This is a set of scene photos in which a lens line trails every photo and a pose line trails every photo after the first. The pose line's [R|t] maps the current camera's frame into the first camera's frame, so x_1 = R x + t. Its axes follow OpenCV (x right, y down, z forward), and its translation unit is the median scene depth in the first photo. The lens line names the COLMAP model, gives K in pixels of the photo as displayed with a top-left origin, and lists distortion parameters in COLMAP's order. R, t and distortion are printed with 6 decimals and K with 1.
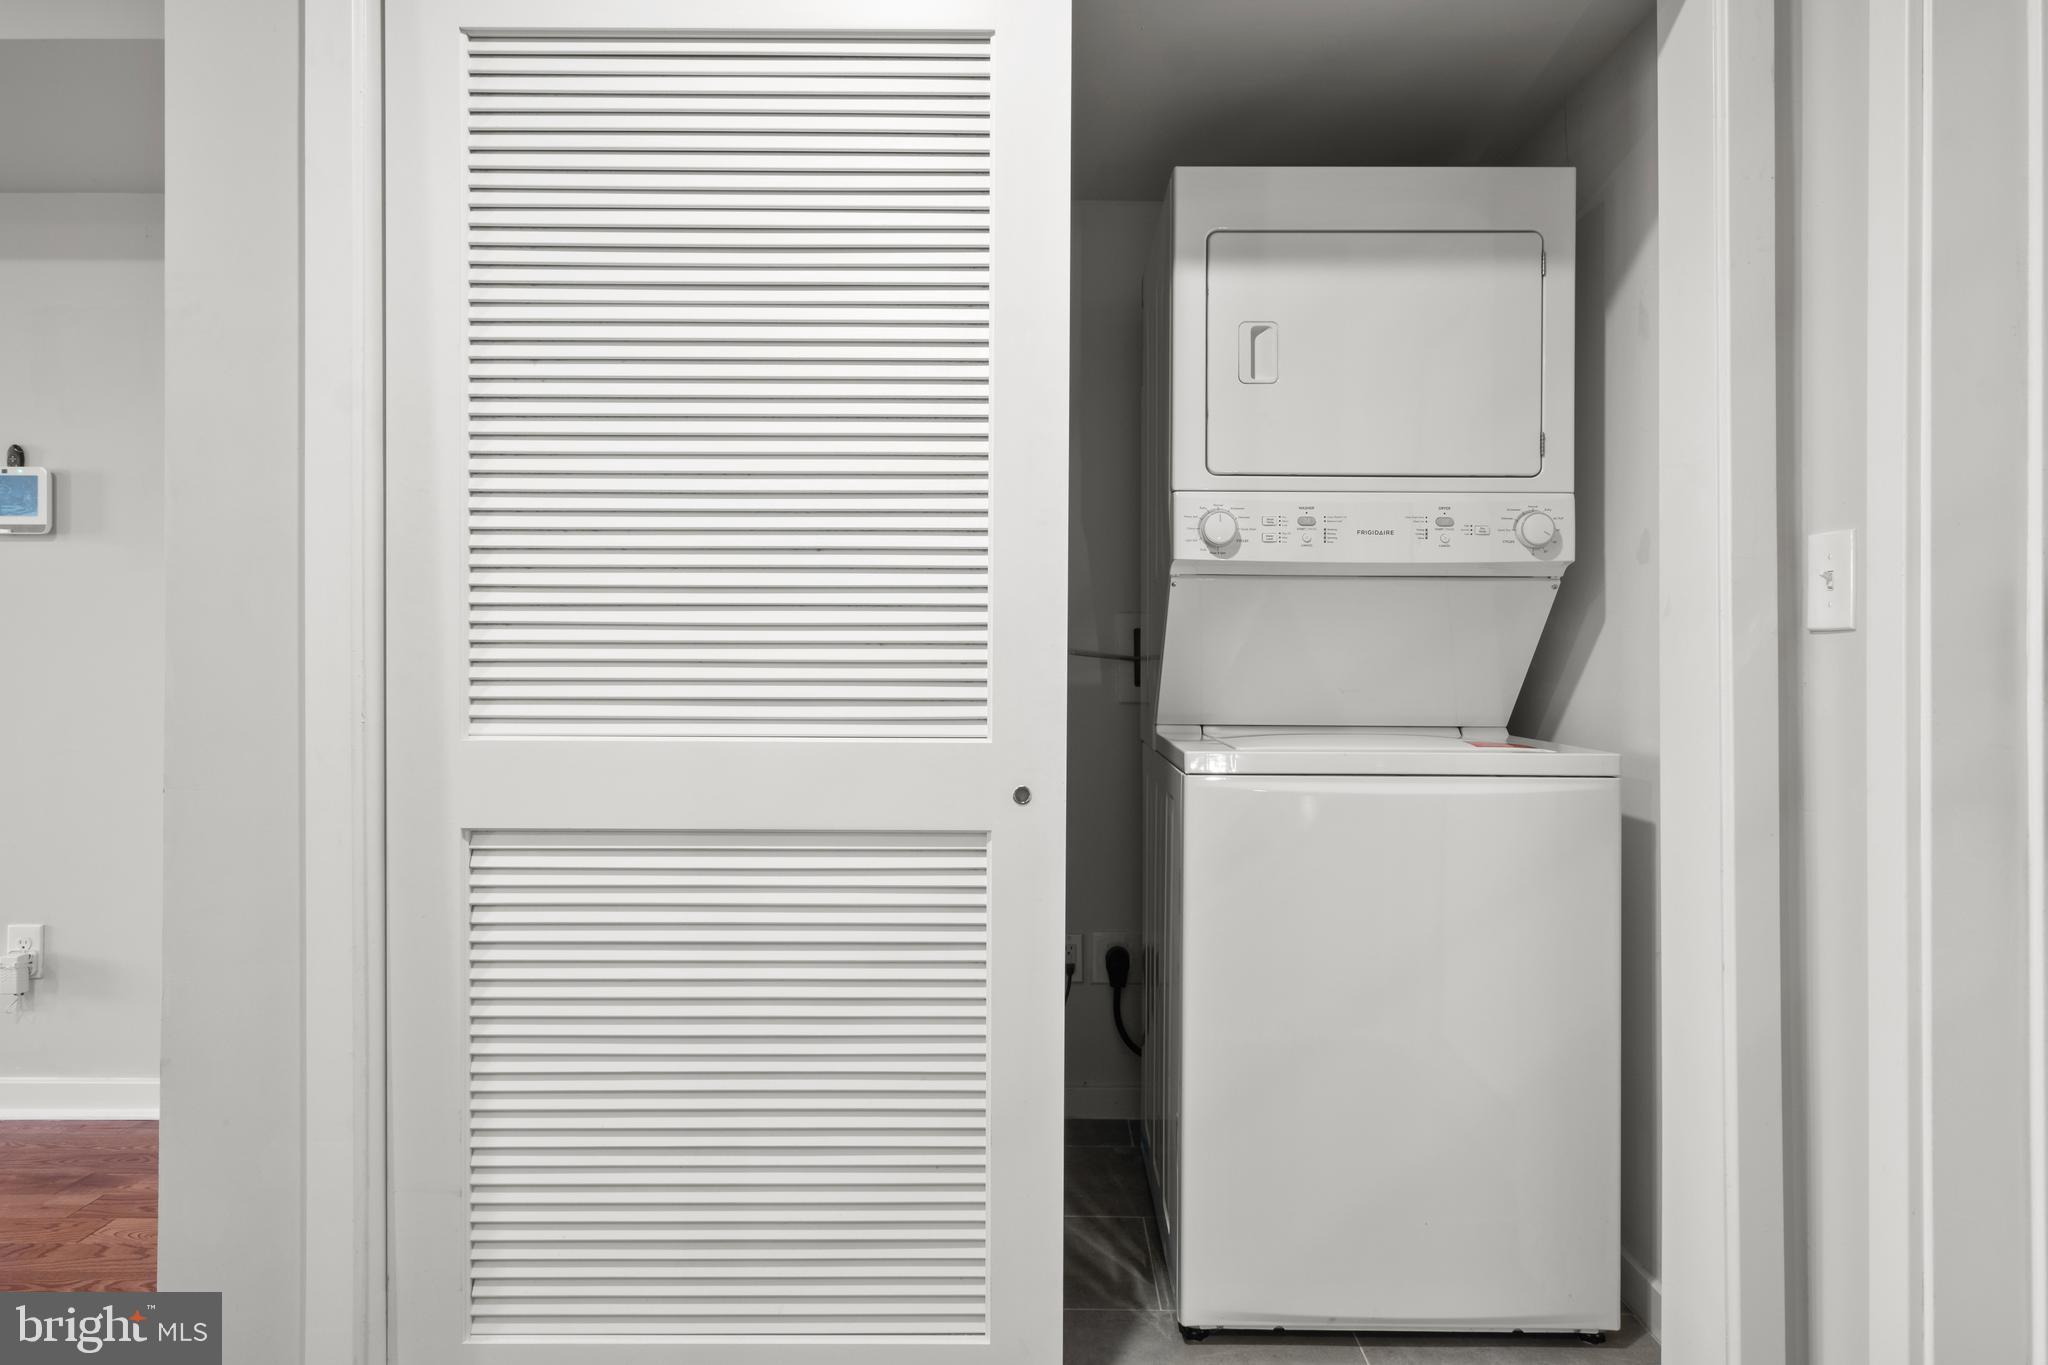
lens RADIAL K [[1127.1, 0, 1014.1], [0, 1127.1, 648.3], [0, 0, 1]] dist [-0.003758, 0.006621]
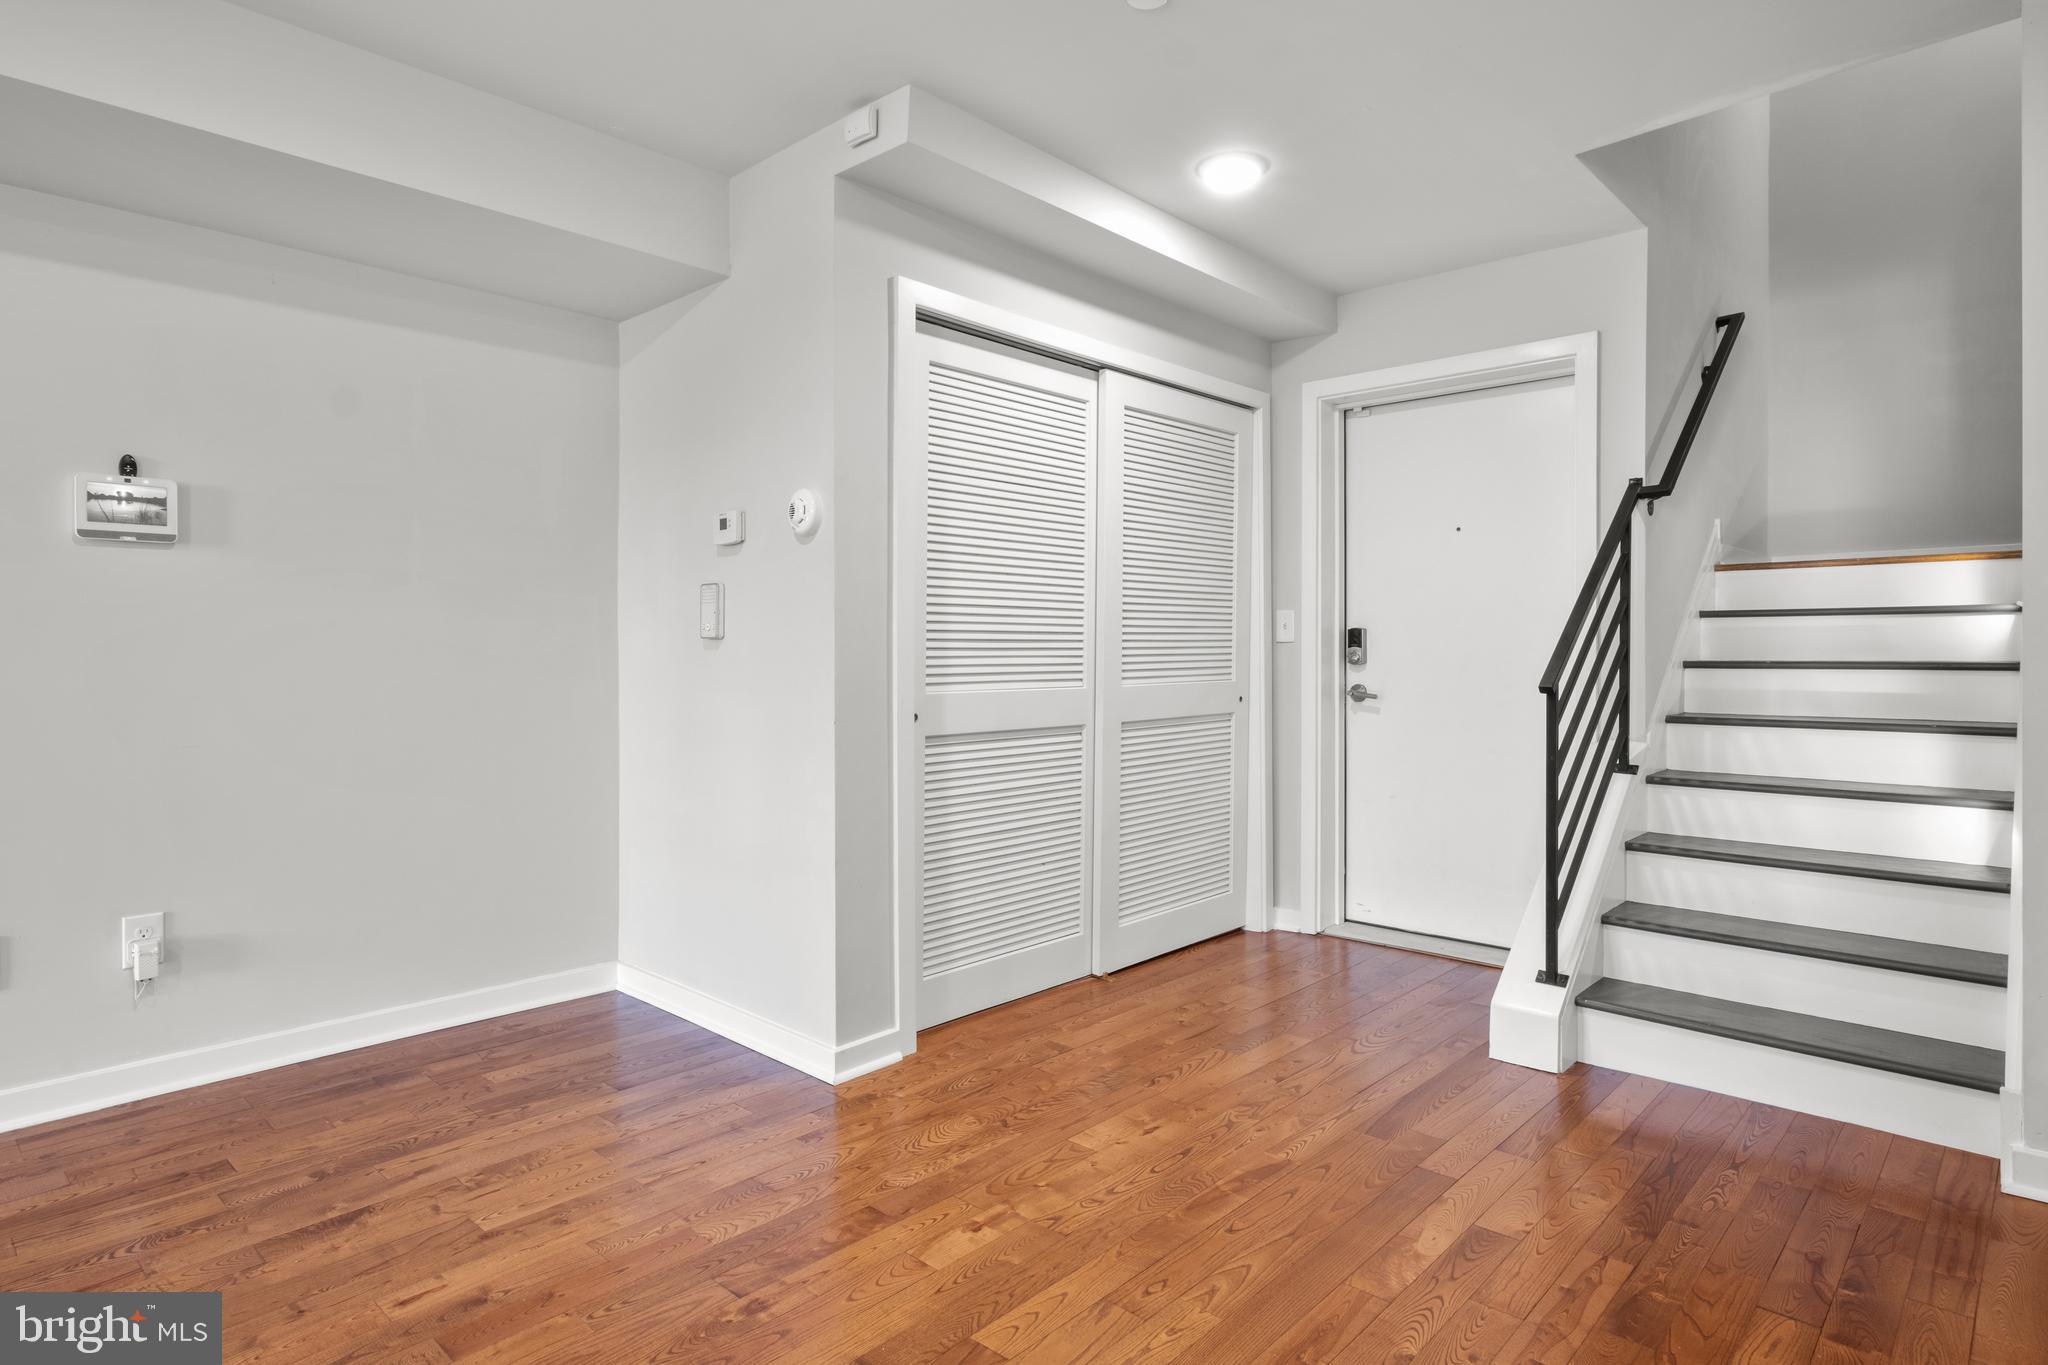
lens RADIAL K [[1127.1, 0, 1036.1], [0, 1127.1, 645.4], [0, 0, 1]] dist [-0.003758, 0.006621]
pose [[0.674098, -0.002644, 0.738637, -1.097976], [-0.000877, 0.999990, 0.004380, -0.010830], [-0.738641, -0.003601, 0.674089, -0.320786]]
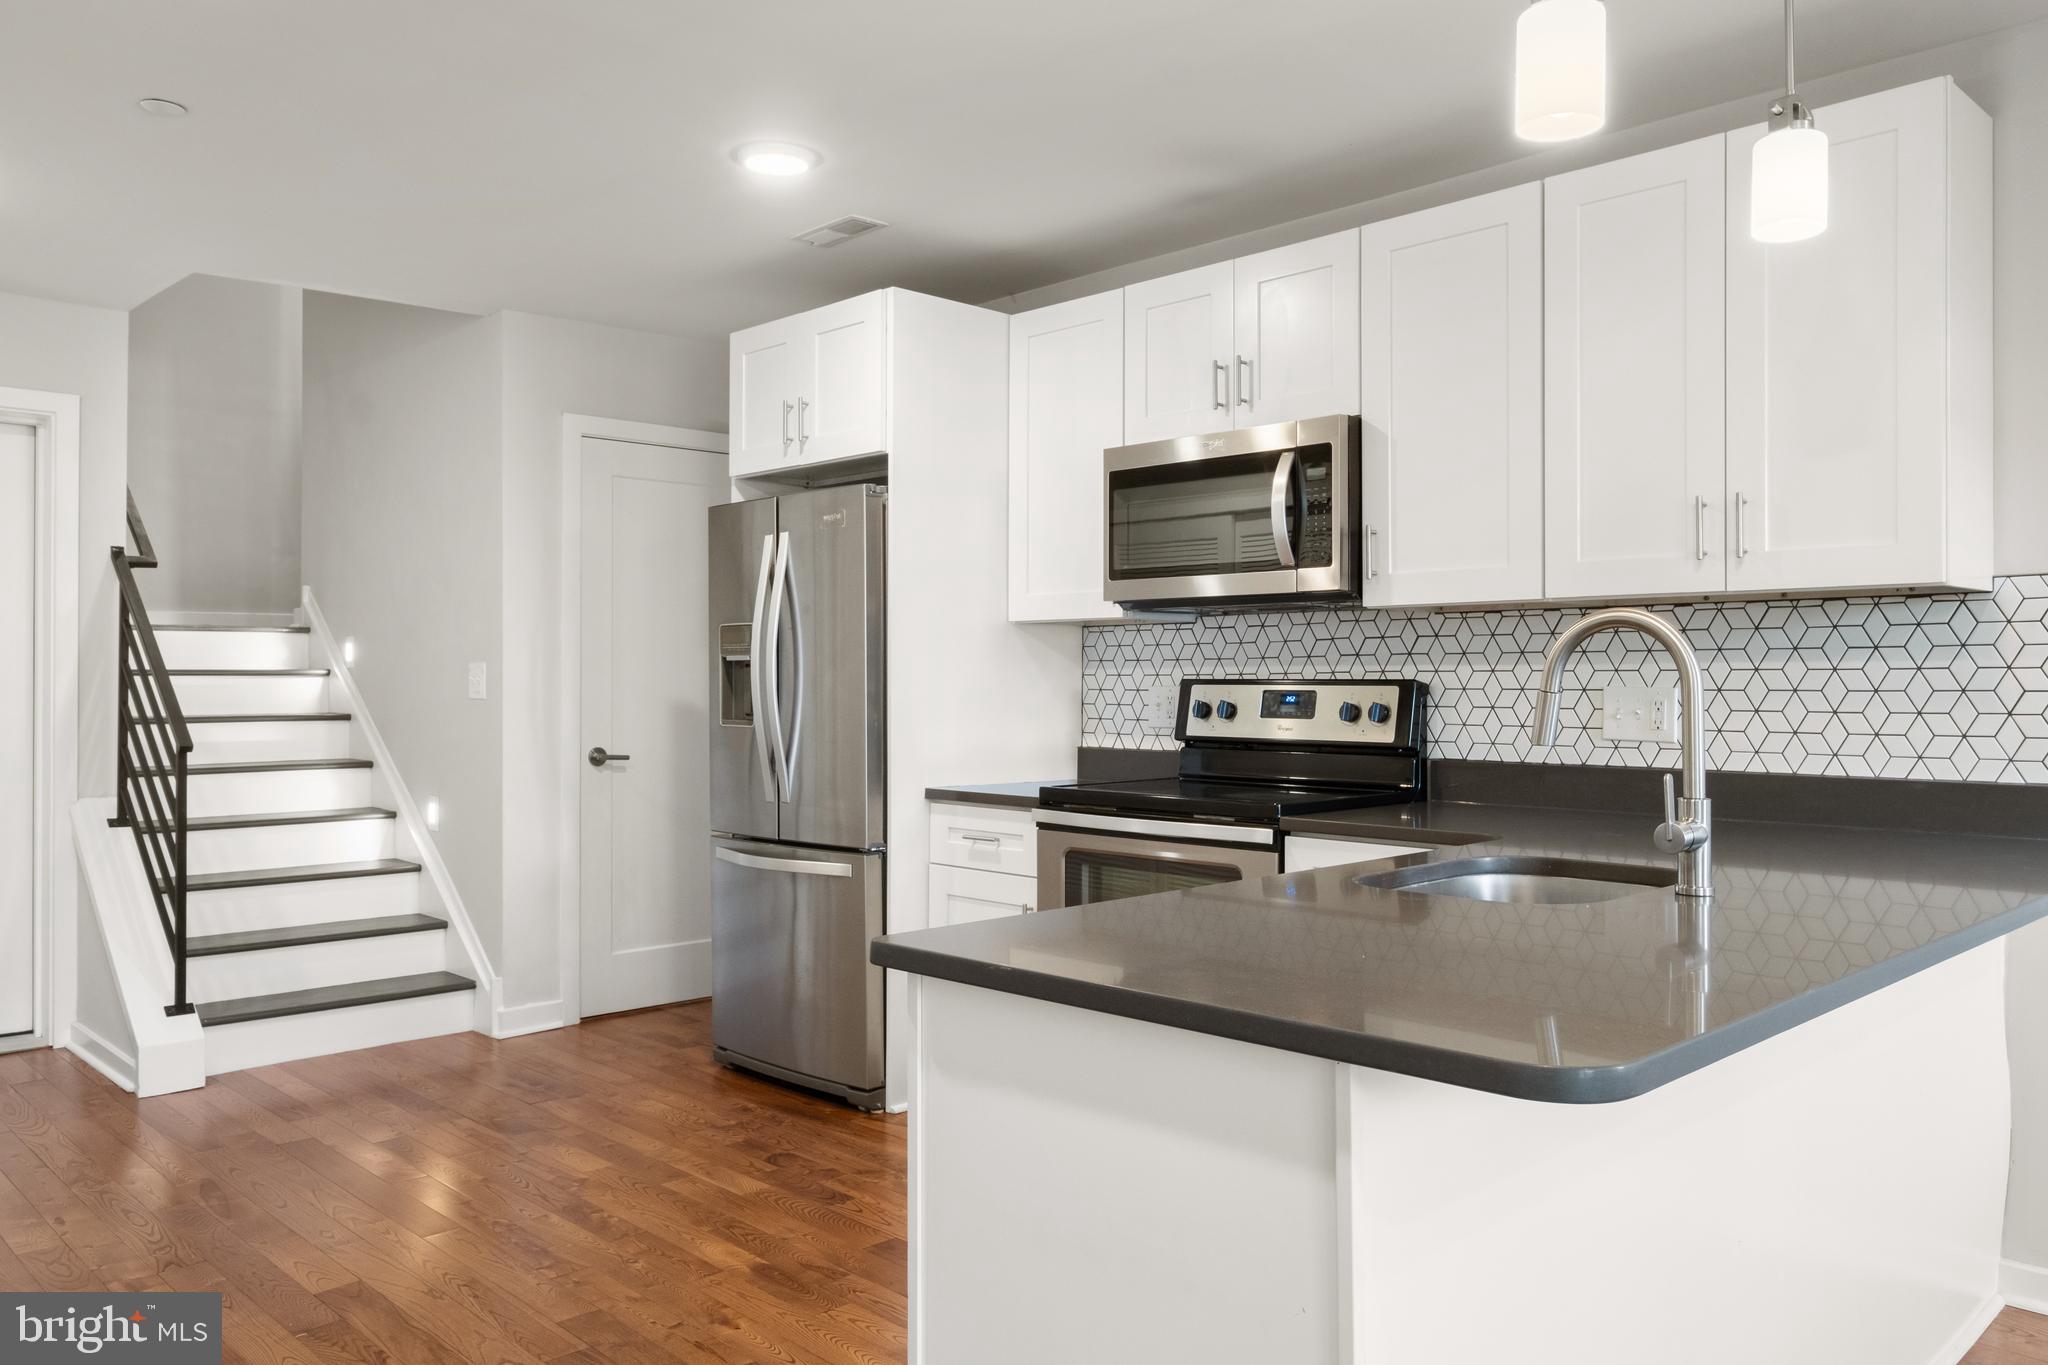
lens RADIAL K [[1511.6, 0, 1034.5], [0, 1511.6, 680.5], [0, 0, 1]] dist [0.012411, -0.004067]
pose [[-0.699752, -0.004165, 0.714374, -1.790965], [-0.005322, 0.999986, 0.000618, -0.044039], [-0.714366, -0.003369, -0.699764, 0.572007]]
